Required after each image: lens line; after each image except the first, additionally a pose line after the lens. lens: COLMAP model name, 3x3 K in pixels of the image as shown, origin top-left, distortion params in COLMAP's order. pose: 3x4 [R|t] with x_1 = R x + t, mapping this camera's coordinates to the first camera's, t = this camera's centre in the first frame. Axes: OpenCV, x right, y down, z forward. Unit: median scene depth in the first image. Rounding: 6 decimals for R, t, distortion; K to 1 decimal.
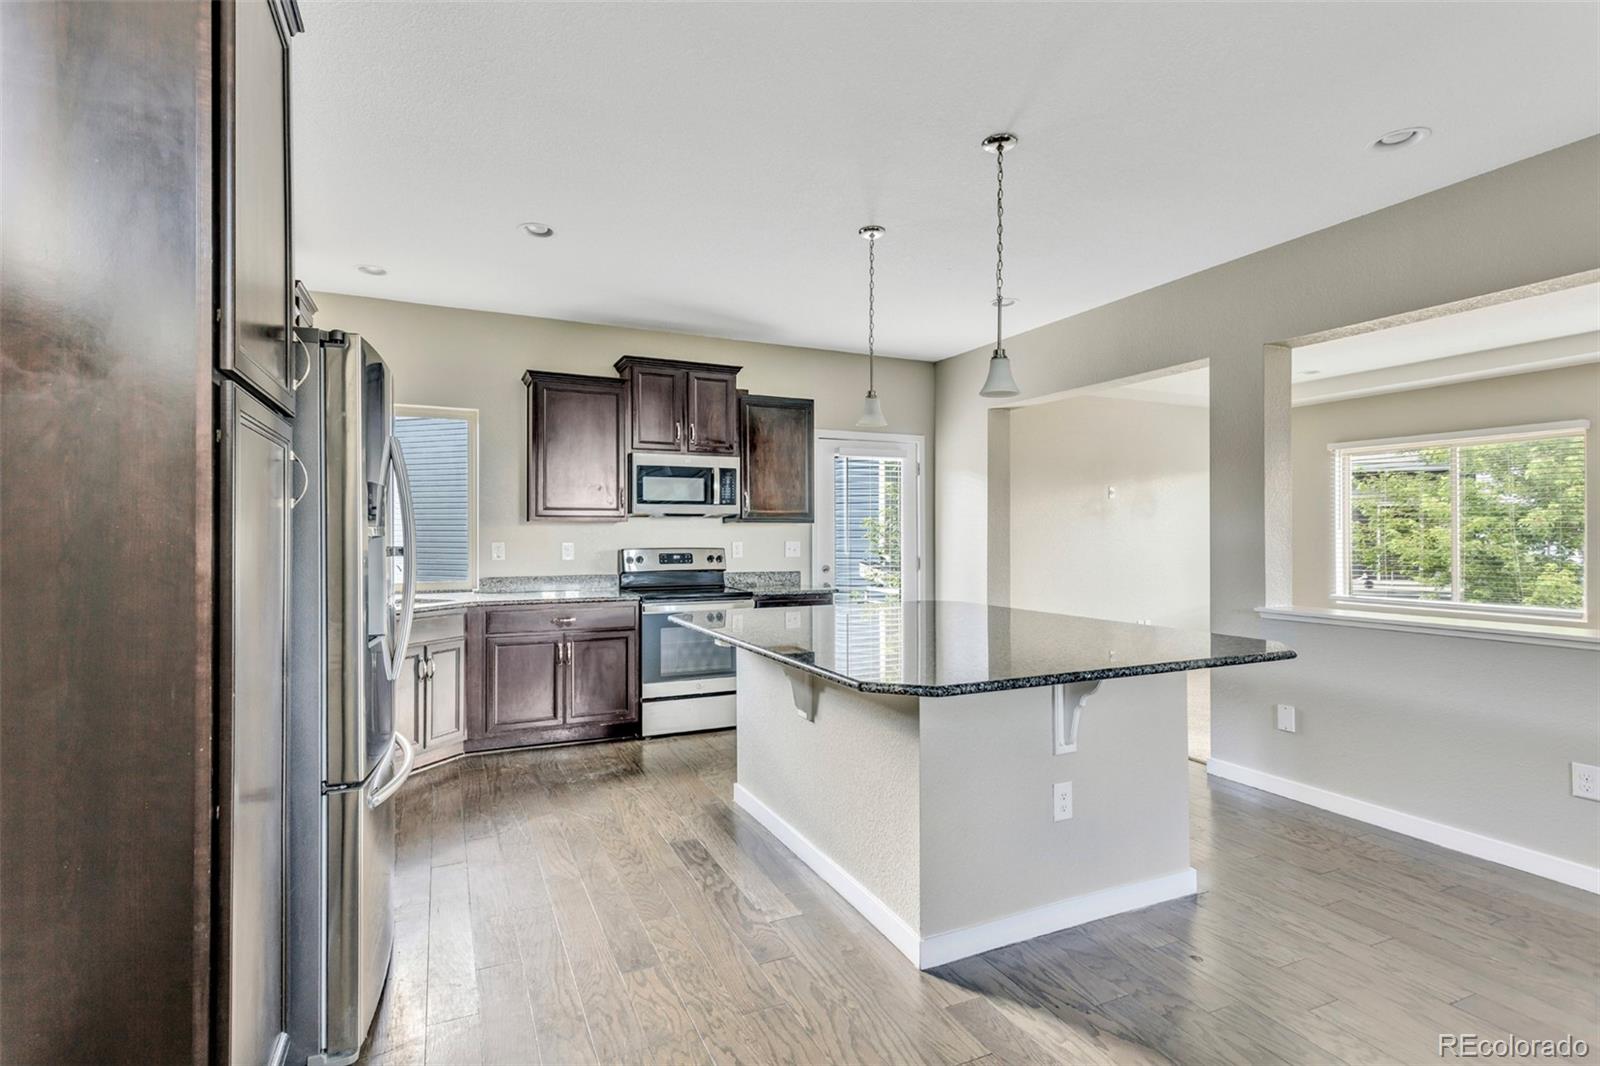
lens RADIAL K [[770.8, 0, 800.0], [0, 770.8, 533.0], [0, 0, 1]] dist [-0.000407, 0.000044]
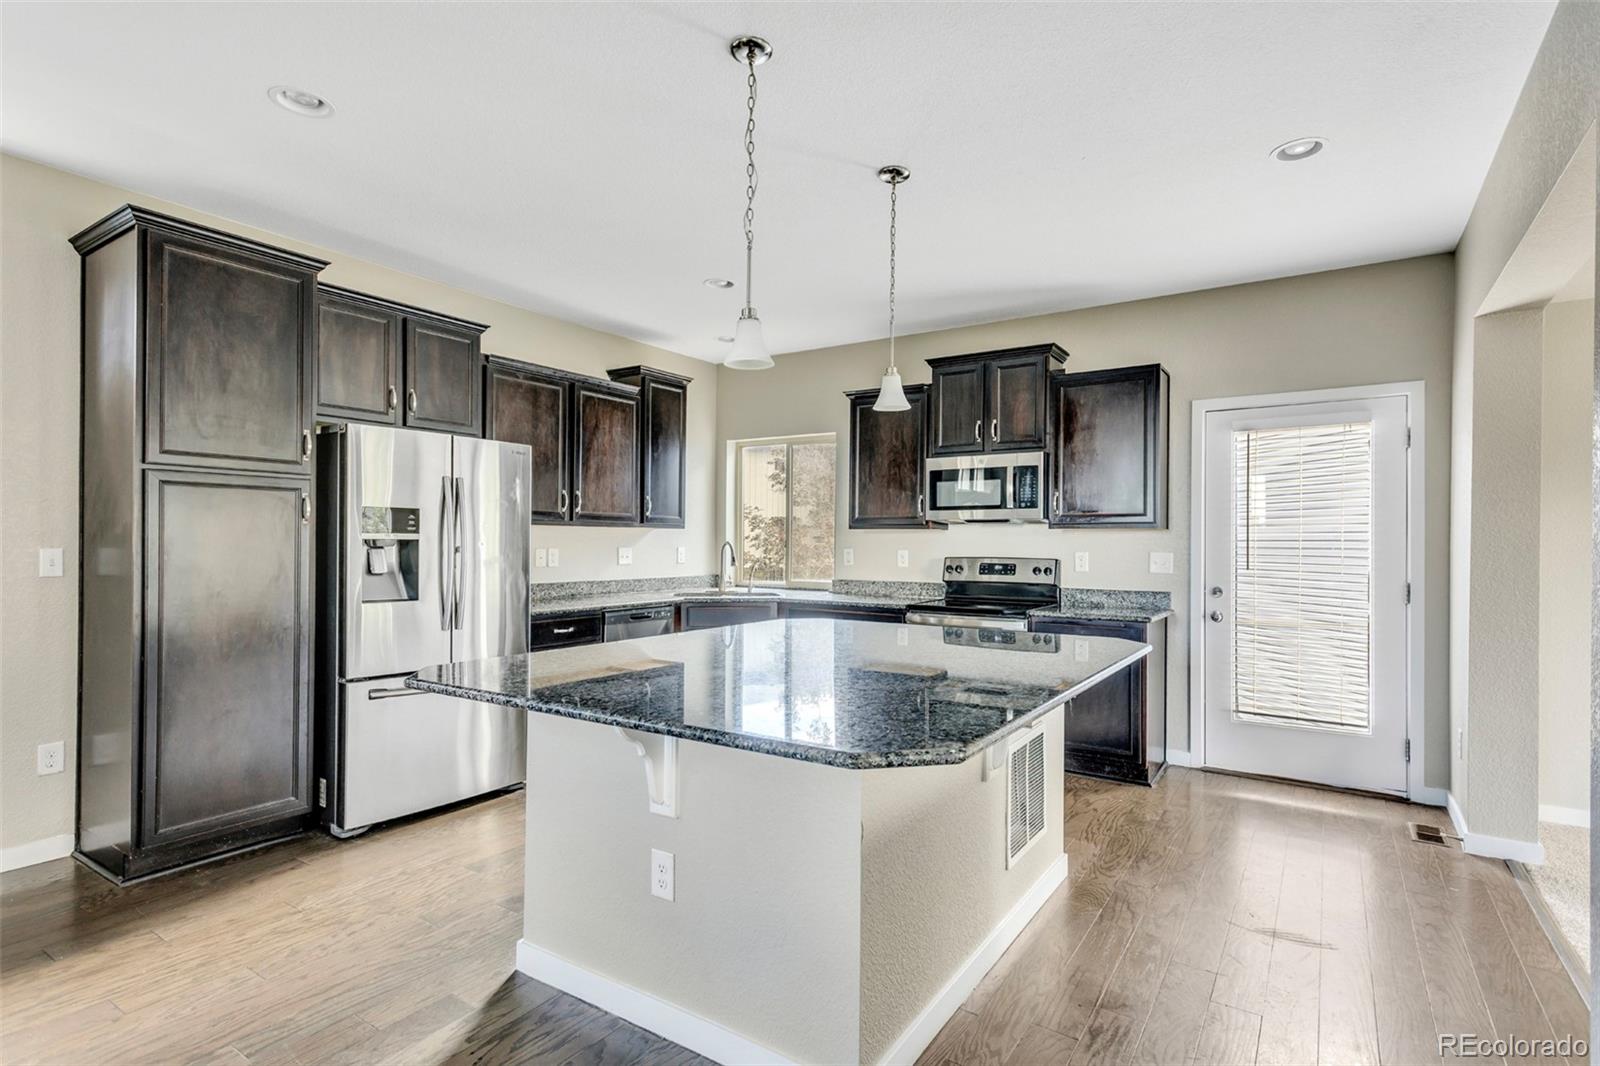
lens RADIAL K [[783.5, 0, 800.0], [0, 783.5, 533.0], [0, 0, 1]] dist [0.001290, 0.000336]
pose [[0.526885, -0.006617, -0.849911, 0.513536], [-0.006242, 0.999913, -0.011655, 0.002943], [0.849914, 0.011446, 0.526798, 0.322987]]
